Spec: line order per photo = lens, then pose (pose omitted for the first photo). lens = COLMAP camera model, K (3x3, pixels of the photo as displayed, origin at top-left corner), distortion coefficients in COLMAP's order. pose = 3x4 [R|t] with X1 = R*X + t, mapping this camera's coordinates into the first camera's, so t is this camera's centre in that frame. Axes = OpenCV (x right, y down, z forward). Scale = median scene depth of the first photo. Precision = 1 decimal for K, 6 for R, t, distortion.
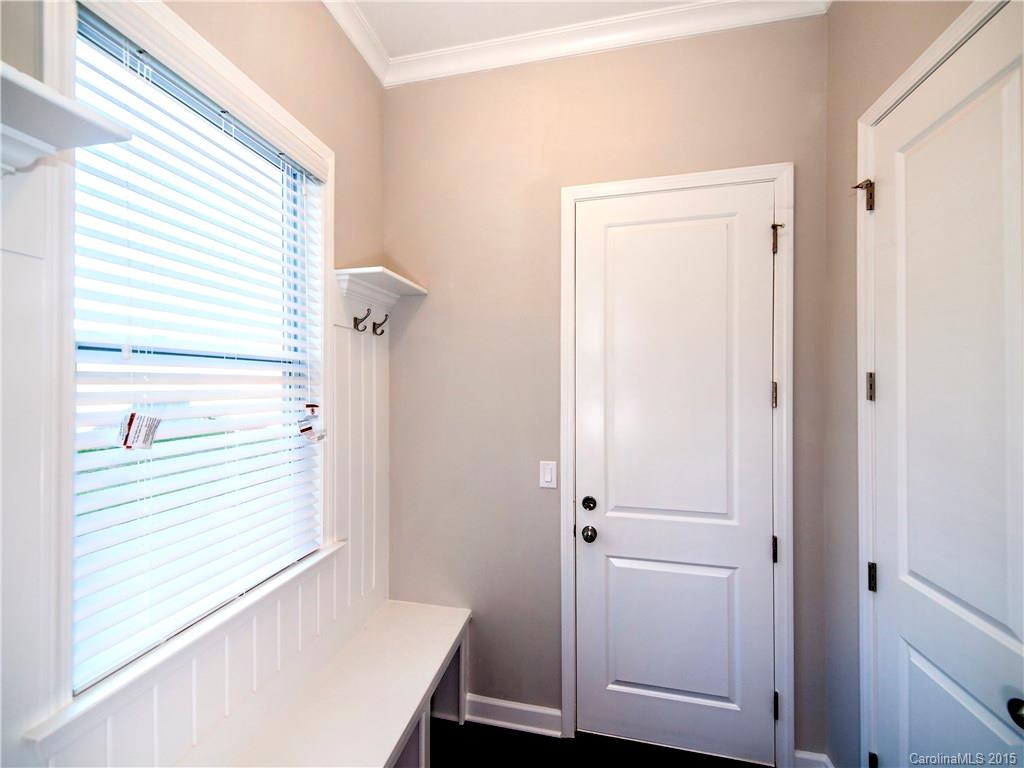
lens RADIAL K [[416.8, 0, 511.2], [0, 416.8, 381.5], [0, 0, 1]] dist [0.002446, -0.002679]
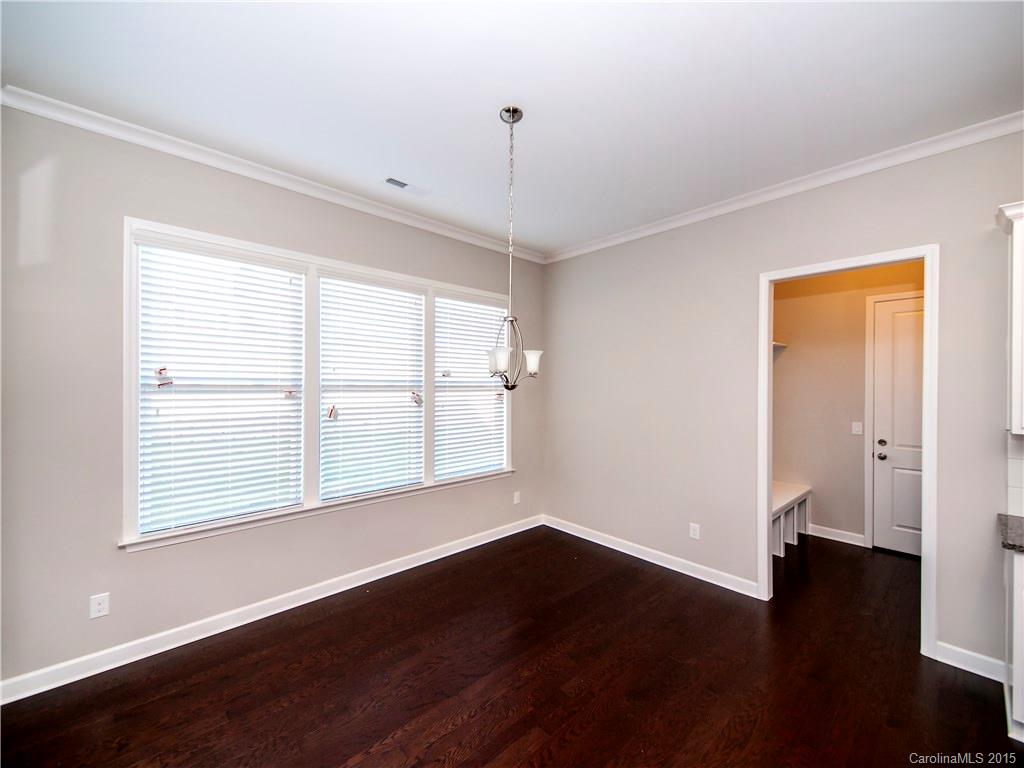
lens RADIAL K [[416.8, 0, 506.6], [0, 416.8, 391.6], [0, 0, 1]] dist [0.002446, -0.002679]
pose [[0.818132, 0.004898, -0.575010, -0.158054], [0.000885, 0.999952, 0.009777, 0.011187], [0.575030, -0.008508, 0.818088, -1.830453]]
